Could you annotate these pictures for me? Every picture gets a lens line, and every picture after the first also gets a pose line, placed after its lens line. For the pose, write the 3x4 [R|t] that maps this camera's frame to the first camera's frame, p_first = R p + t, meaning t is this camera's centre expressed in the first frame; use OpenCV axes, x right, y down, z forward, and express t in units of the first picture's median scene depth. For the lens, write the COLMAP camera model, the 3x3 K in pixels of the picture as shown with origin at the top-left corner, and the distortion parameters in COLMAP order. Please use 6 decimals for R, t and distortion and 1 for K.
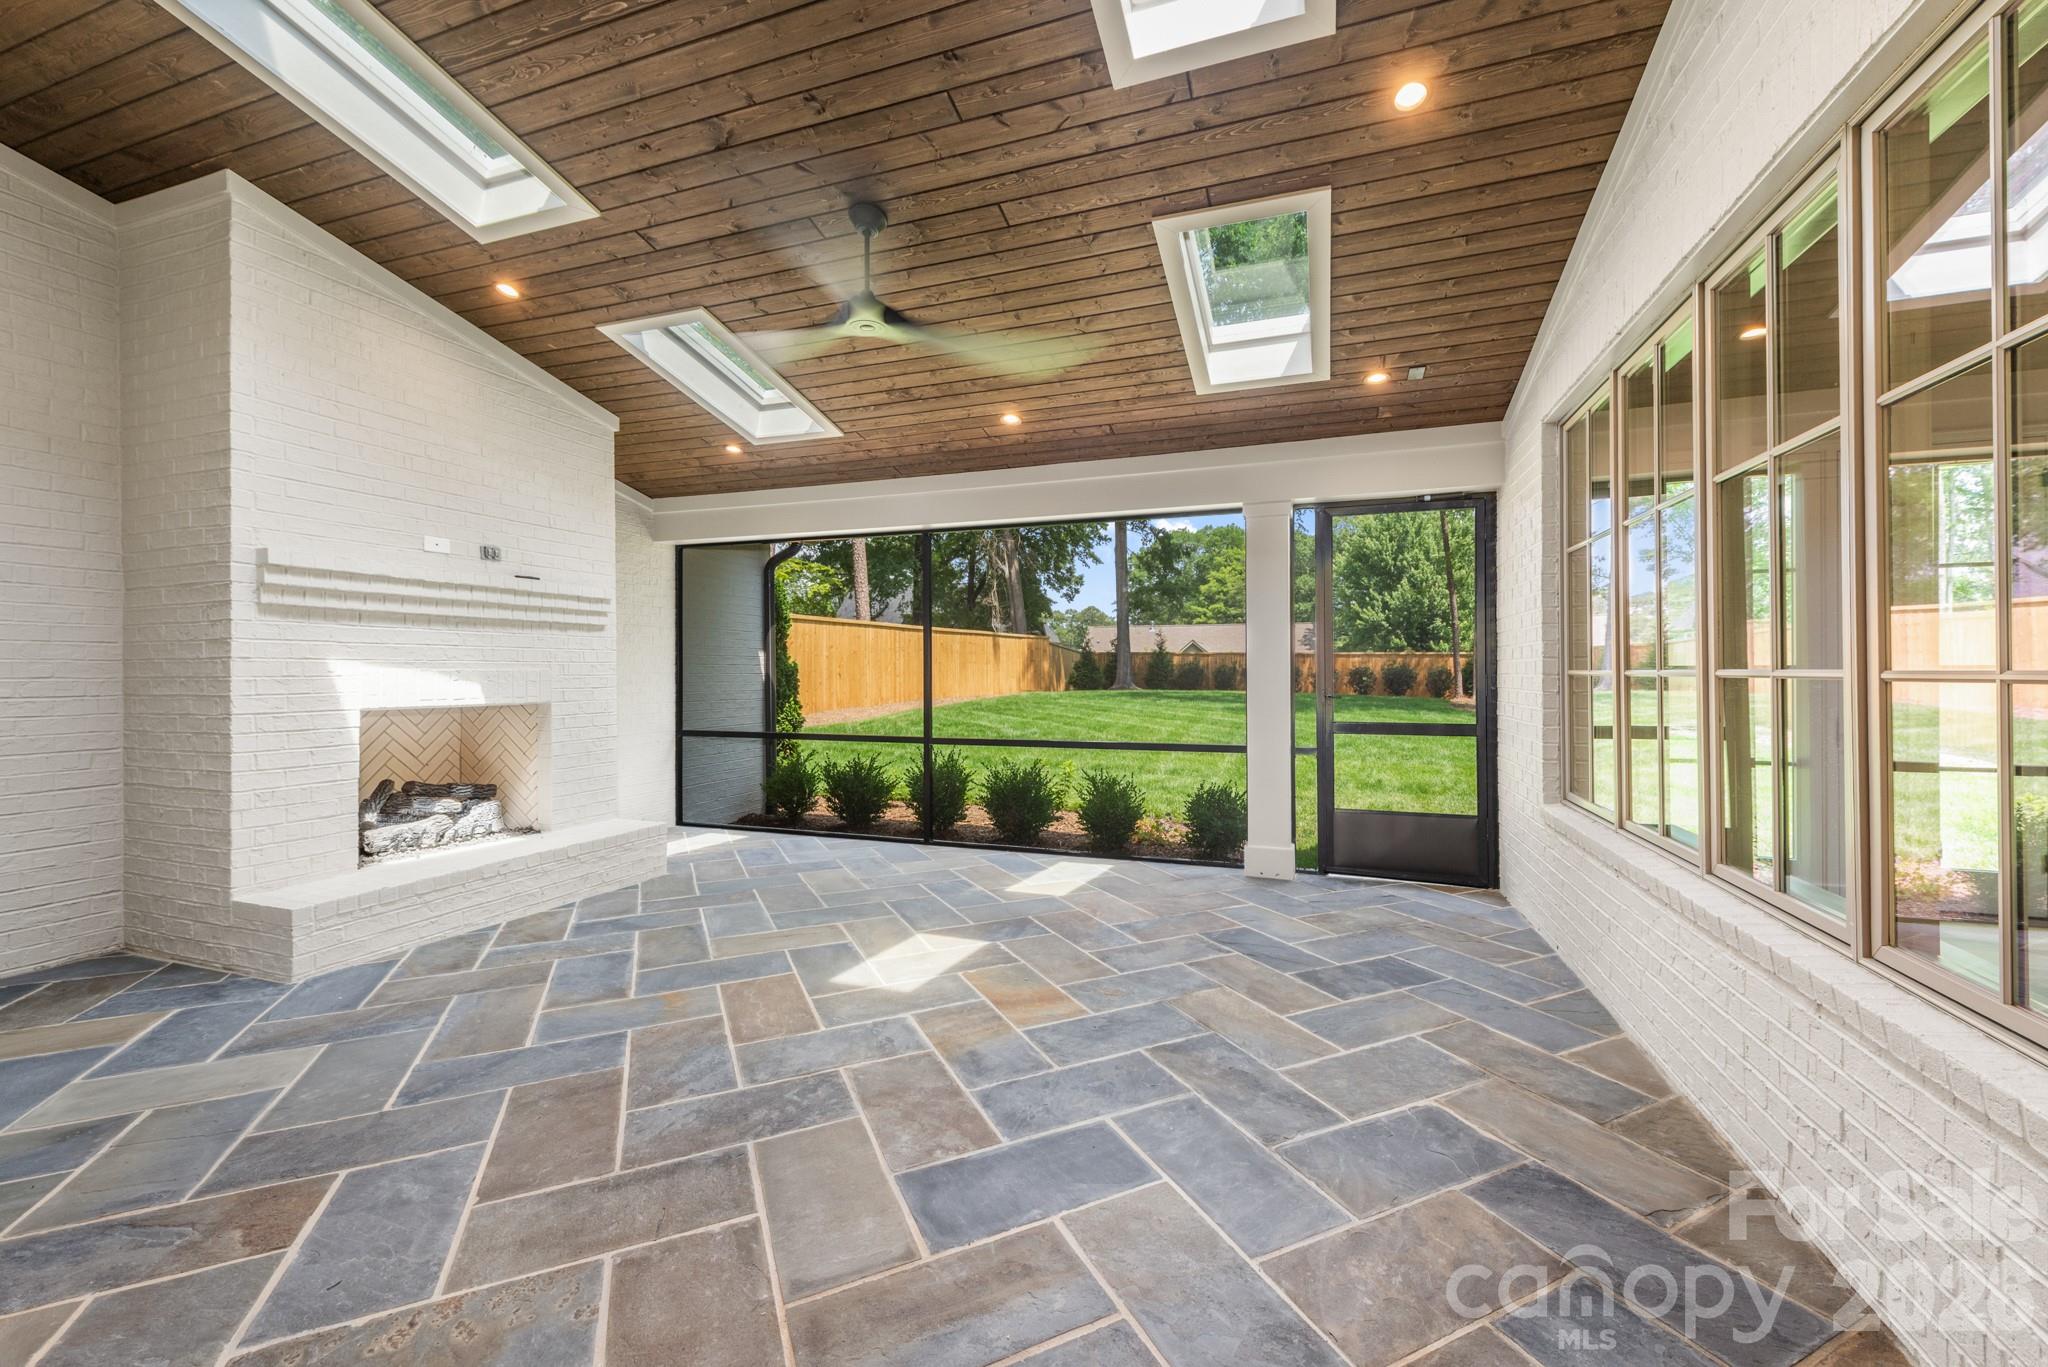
lens RADIAL K [[803.4, 0, 1037.5], [0, 803.4, 668.1], [0, 0, 1]] dist [0.010586, -0.001641]
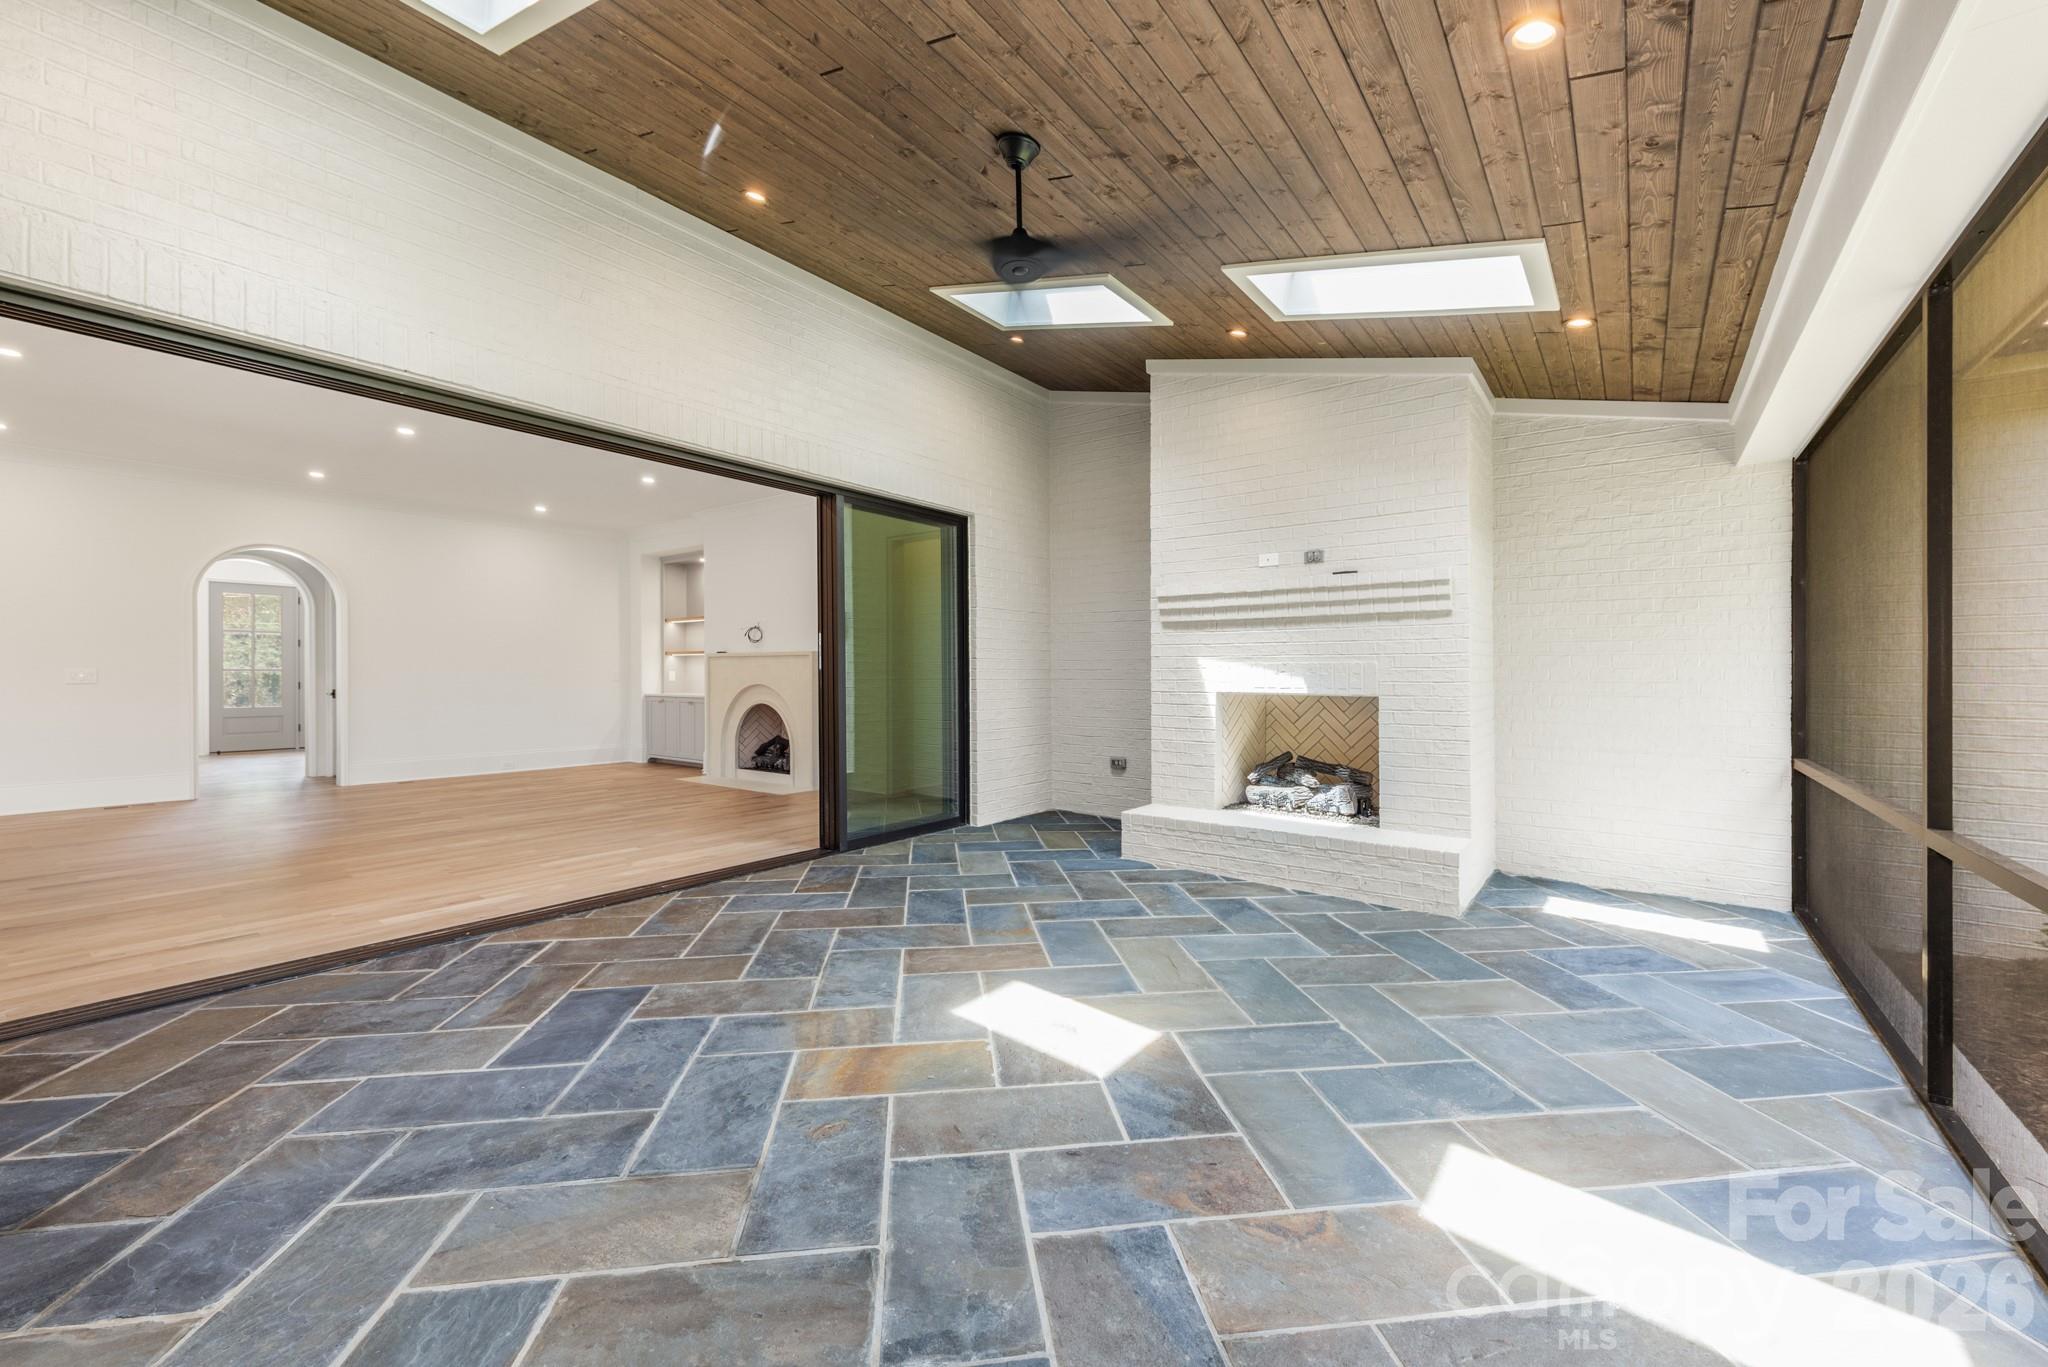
lens RADIAL K [[803.4, 0, 1042.3], [0, 803.4, 684.1], [0, 0, 1]] dist [0.010586, -0.001641]
pose [[-0.292490, 0.014188, -0.956163, 0.645319], [0.003074, 0.999899, 0.013896, 0.019782], [0.956264, 0.001125, -0.292504, 1.299903]]
